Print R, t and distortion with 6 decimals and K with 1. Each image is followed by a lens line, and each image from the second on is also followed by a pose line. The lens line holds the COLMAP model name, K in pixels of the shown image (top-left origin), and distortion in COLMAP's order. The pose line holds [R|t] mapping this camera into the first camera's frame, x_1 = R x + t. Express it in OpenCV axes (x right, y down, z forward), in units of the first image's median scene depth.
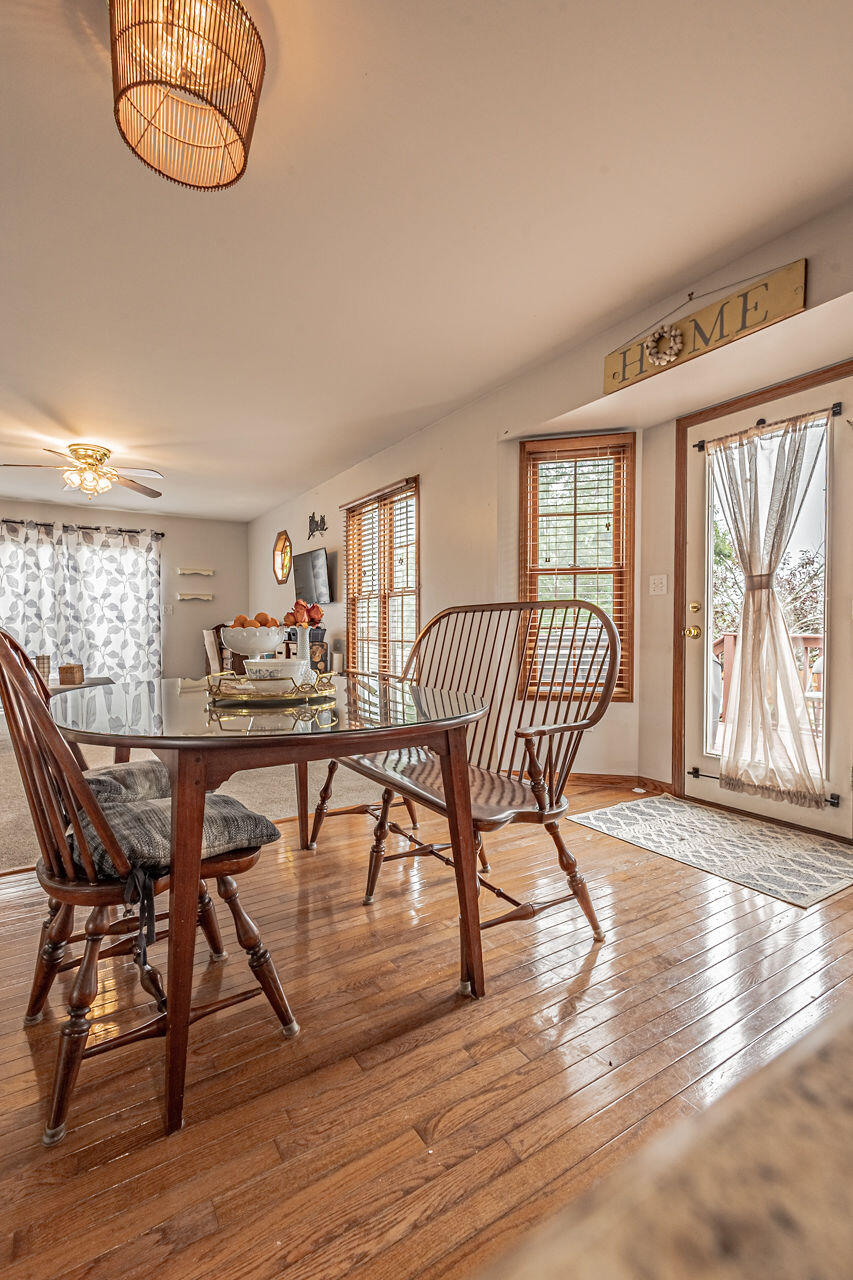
lens RADIAL K [[585.6, 0, 426.5], [0, 585.6, 640.0], [0, 0, 1]] dist [0.014384, -0.004382]
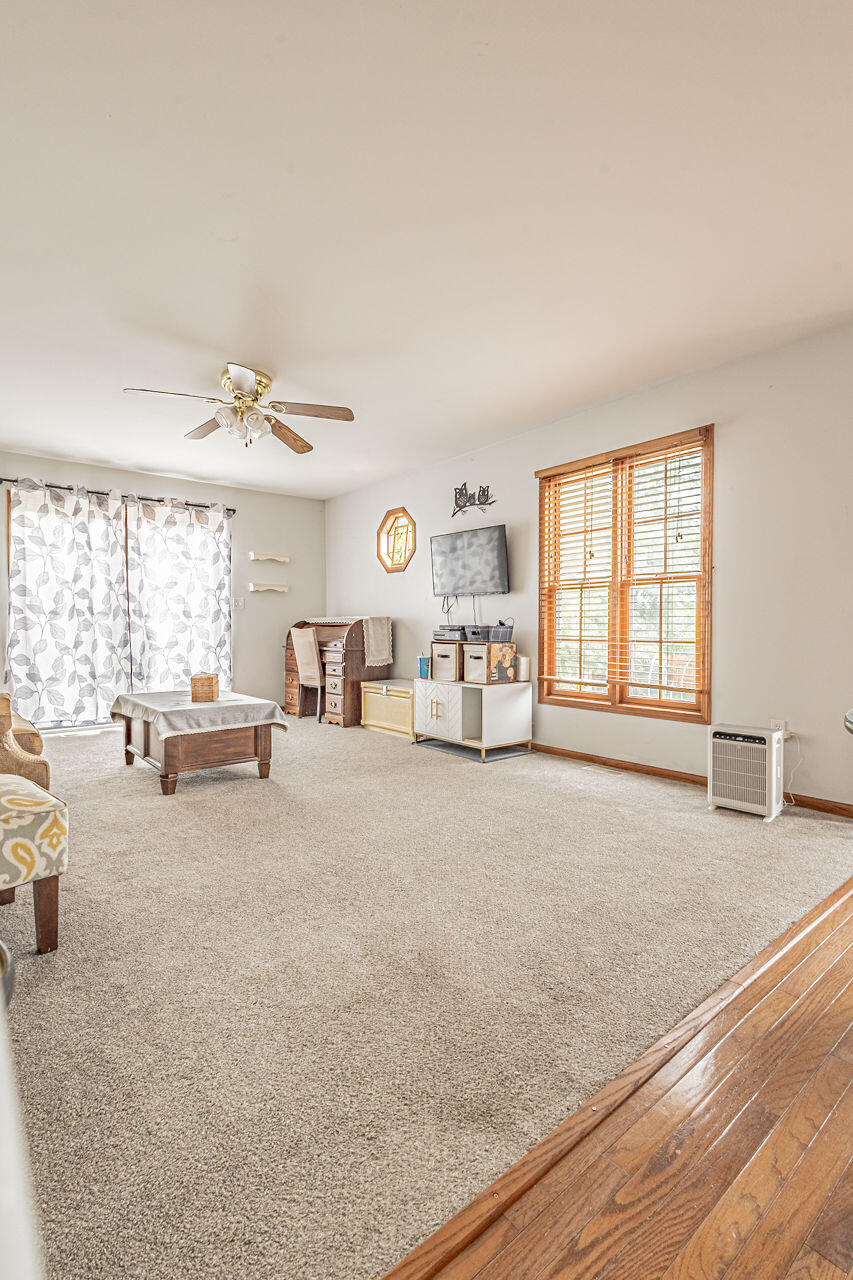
lens RADIAL K [[585.6, 0, 426.5], [0, 585.6, 640.0], [0, 0, 1]] dist [0.014384, -0.004382]
pose [[0.993298, -0.002537, 0.115557, -0.301306], [0.002403, 0.999996, 0.001302, -0.001085], [-0.115560, -0.001016, 0.993300, 0.174271]]
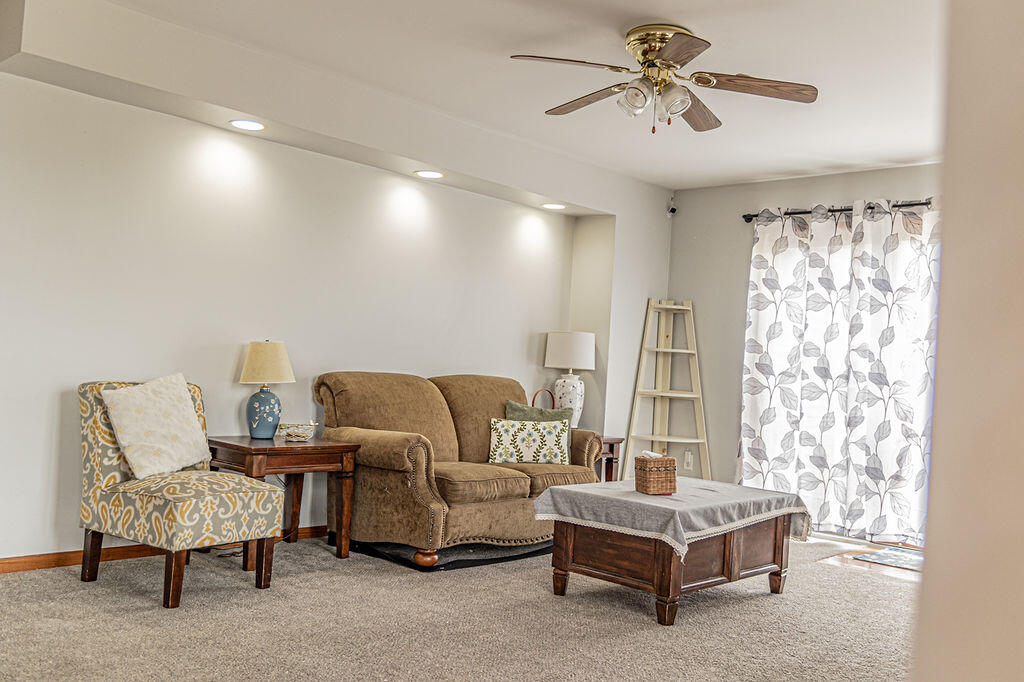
lens RADIAL K [[915.4, 0, 512.0], [0, 915.4, 341.0], [0, 0, 1]] dist [-0.003360, -0.001981]
pose [[0.248540, -0.013967, -0.968521, 0.113393], [-0.076625, 0.996479, -0.034034, -0.016835], [0.965586, 0.082672, 0.246595, 0.481644]]
